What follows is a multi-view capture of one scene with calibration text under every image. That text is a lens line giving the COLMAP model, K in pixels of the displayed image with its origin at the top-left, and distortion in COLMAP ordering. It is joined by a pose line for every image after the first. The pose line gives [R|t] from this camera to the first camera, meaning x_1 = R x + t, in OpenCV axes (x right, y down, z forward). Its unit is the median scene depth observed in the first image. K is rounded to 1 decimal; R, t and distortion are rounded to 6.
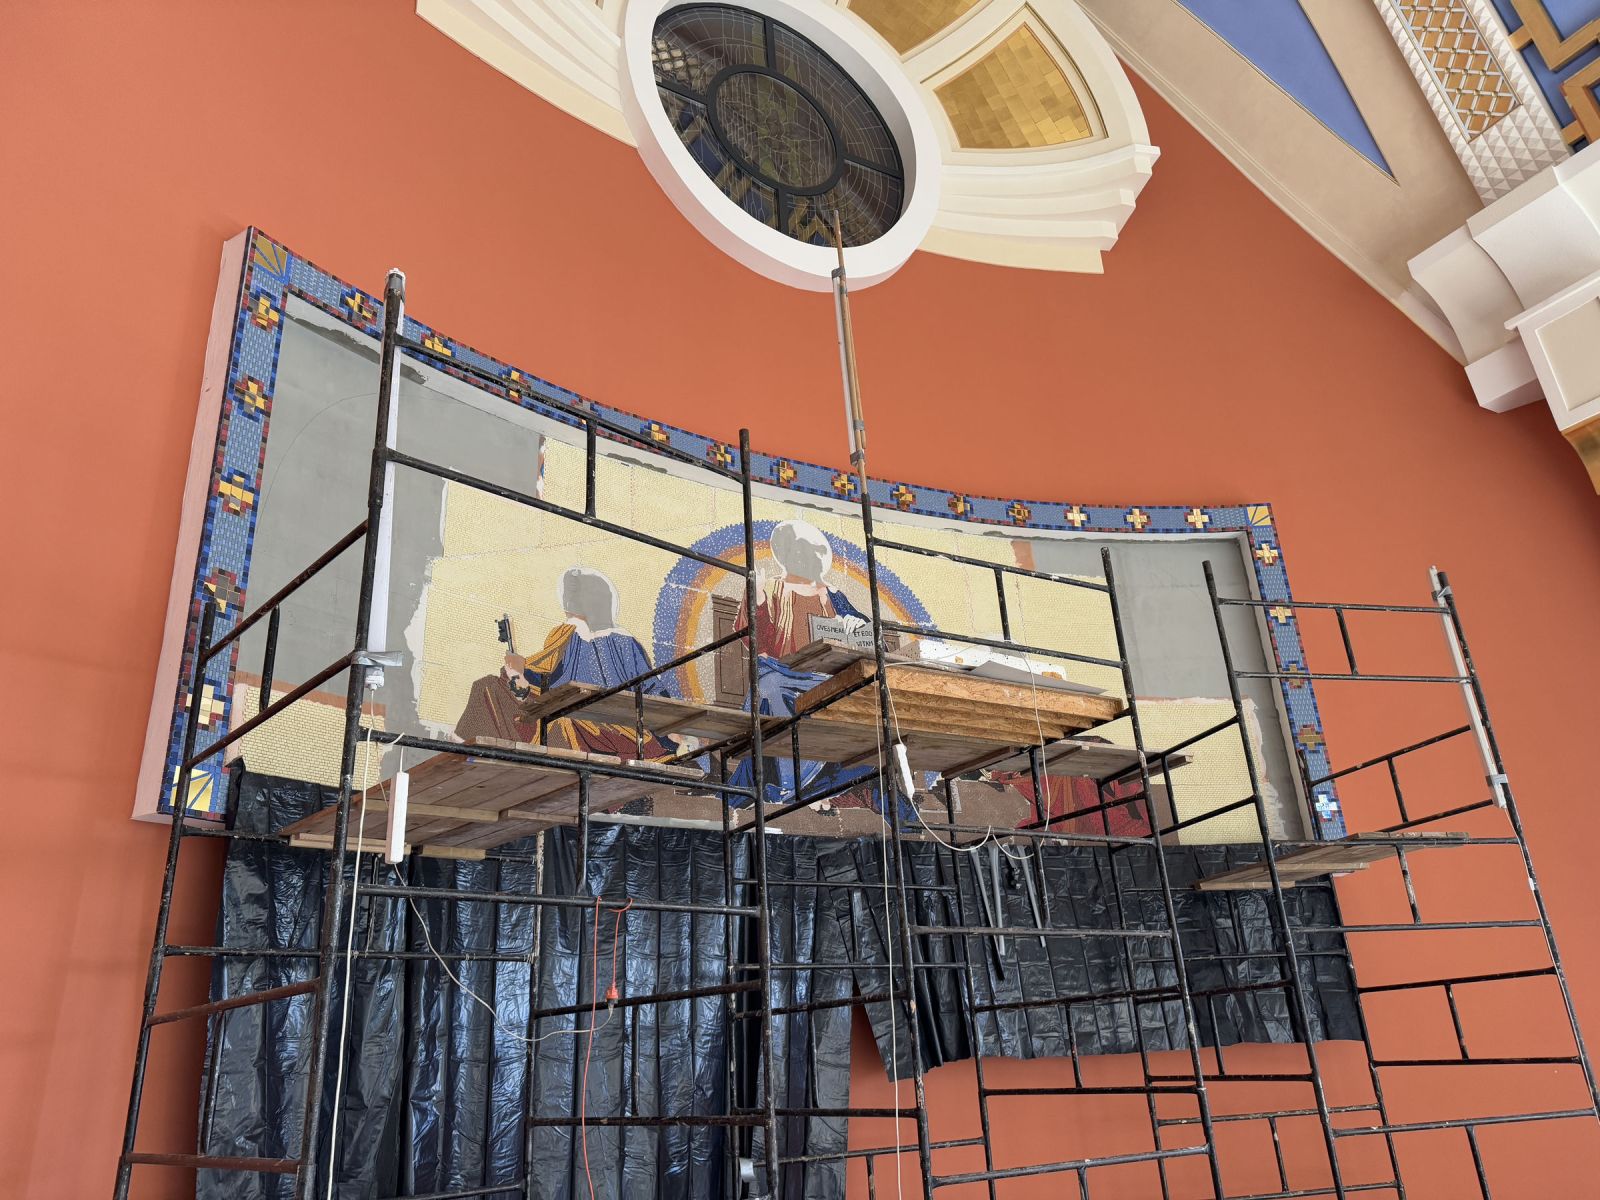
lens RADIAL K [[1115.9, 0, 803.5], [0, 1115.9, 604.8], [0, 0, 1]] dist [0.064611, -0.062869]
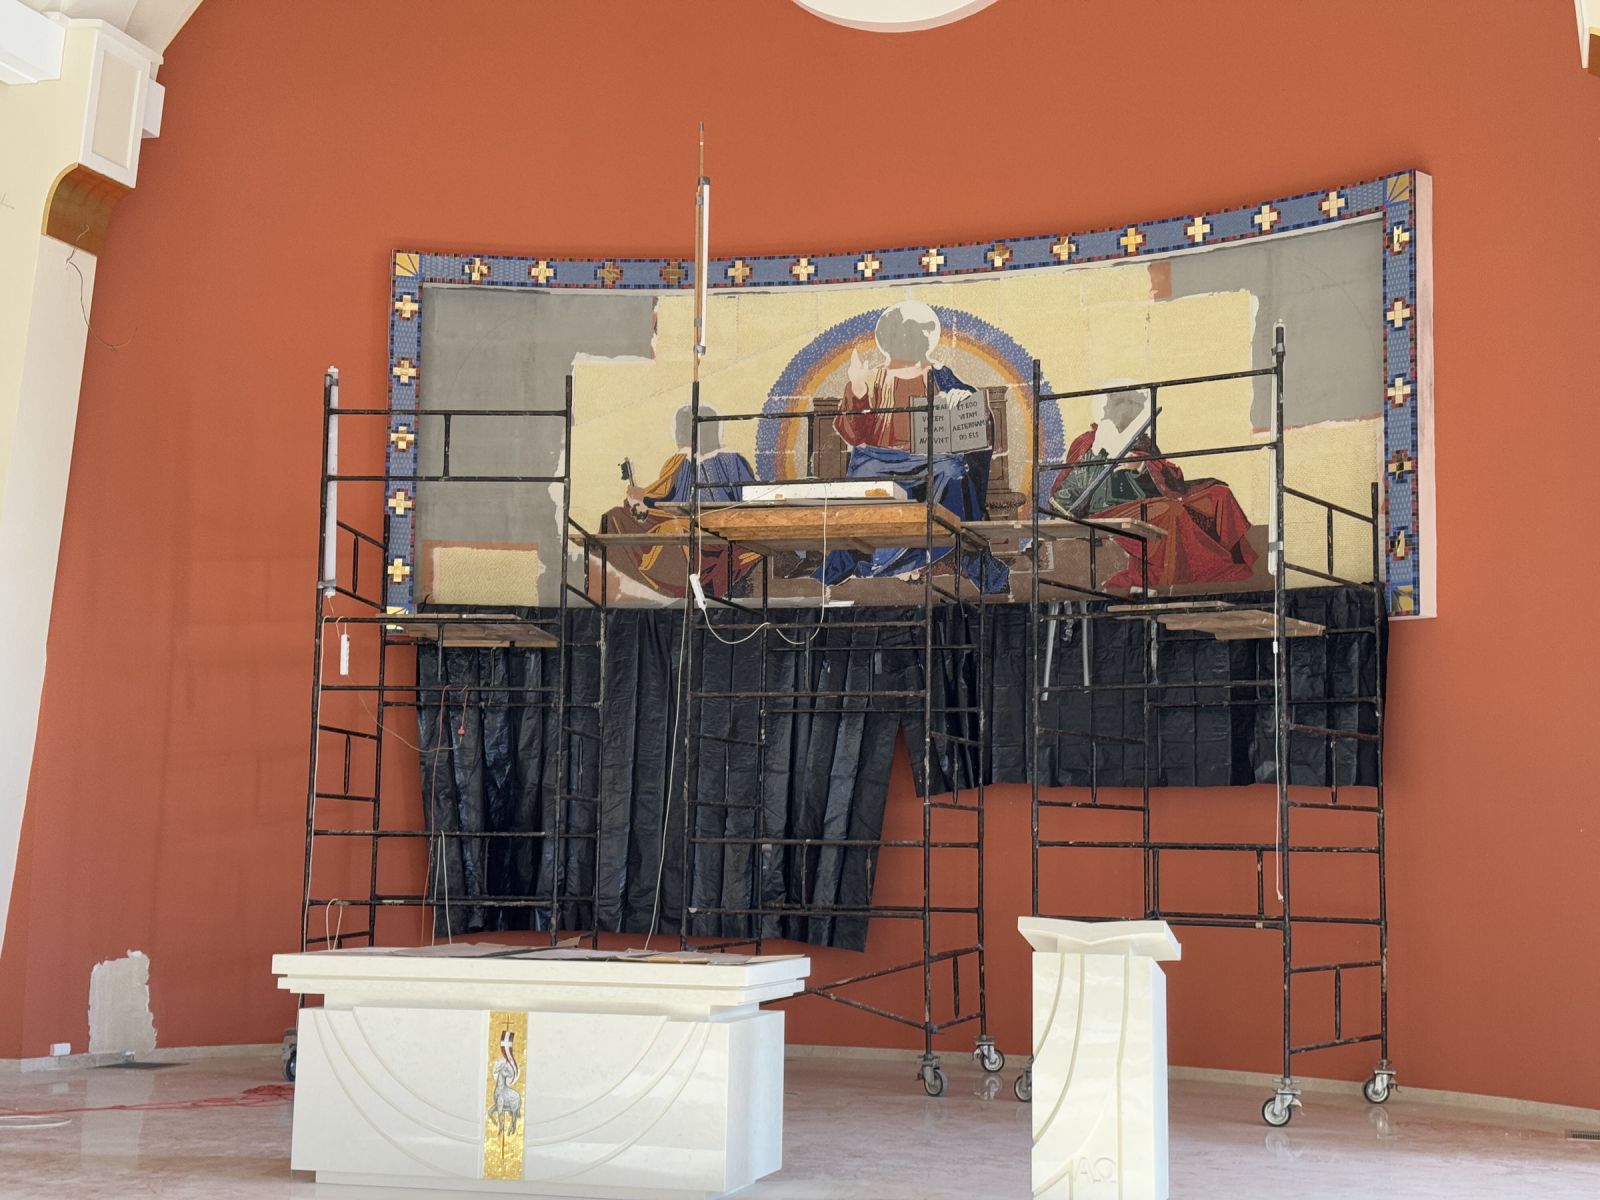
lens RADIAL K [[2218.5, 0, 816.6], [0, 2218.5, 582.7], [0, 0, 1]] dist [0.142799, 0.000000]
pose [[0.678039, -0.024919, -0.734603, 1.494364], [0.229294, 0.956722, 0.179185, -0.221904], [0.698346, -0.289934, 0.654409, -0.502854]]
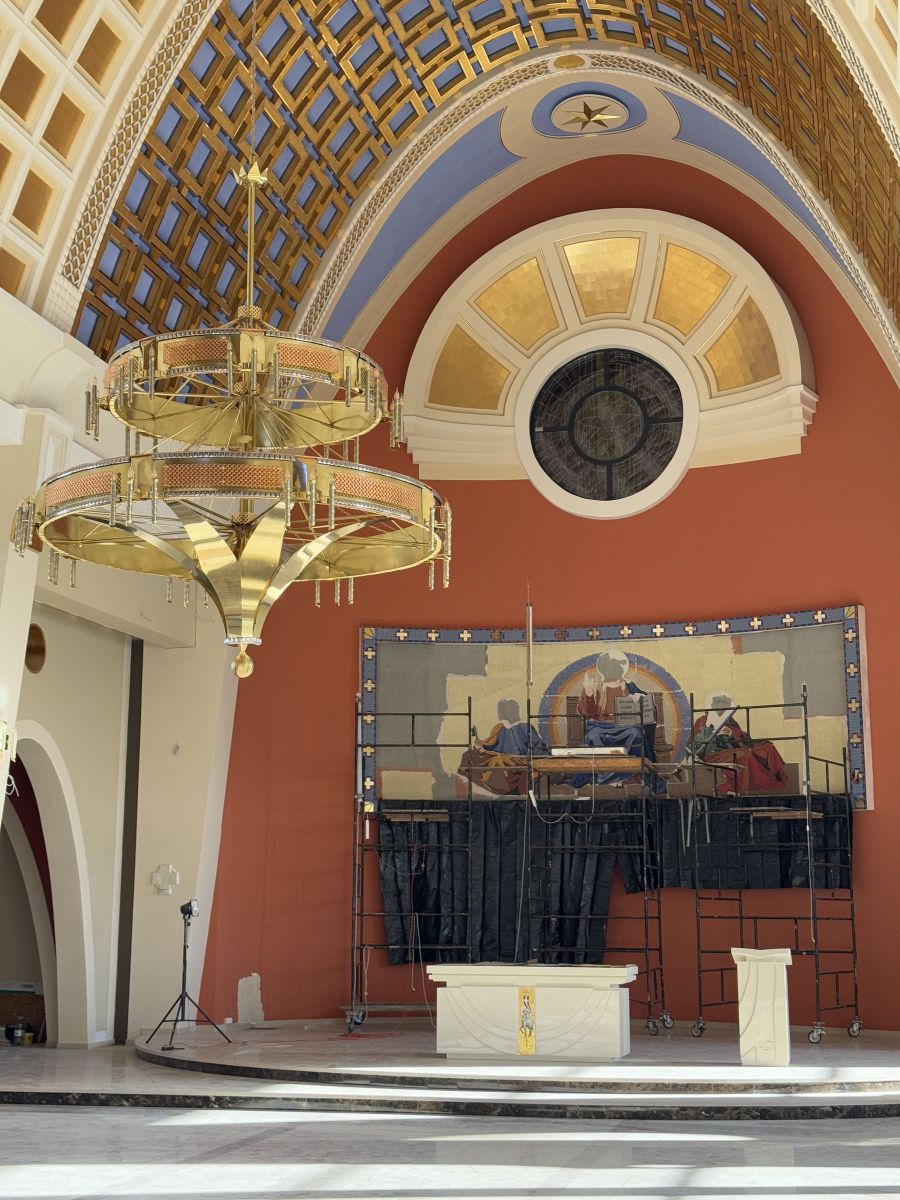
lens RADIAL K [[1663.9, 0, 453.5], [0, 1663.9, 599.5], [0, 0, 1]] dist [0.142799, 0.000000]
pose [[0.715659, -0.076431, -0.694255, 2.065930], [0.225118, 0.966191, 0.125689, -0.658667], [0.661176, -0.246240, 0.708669, -1.487487]]
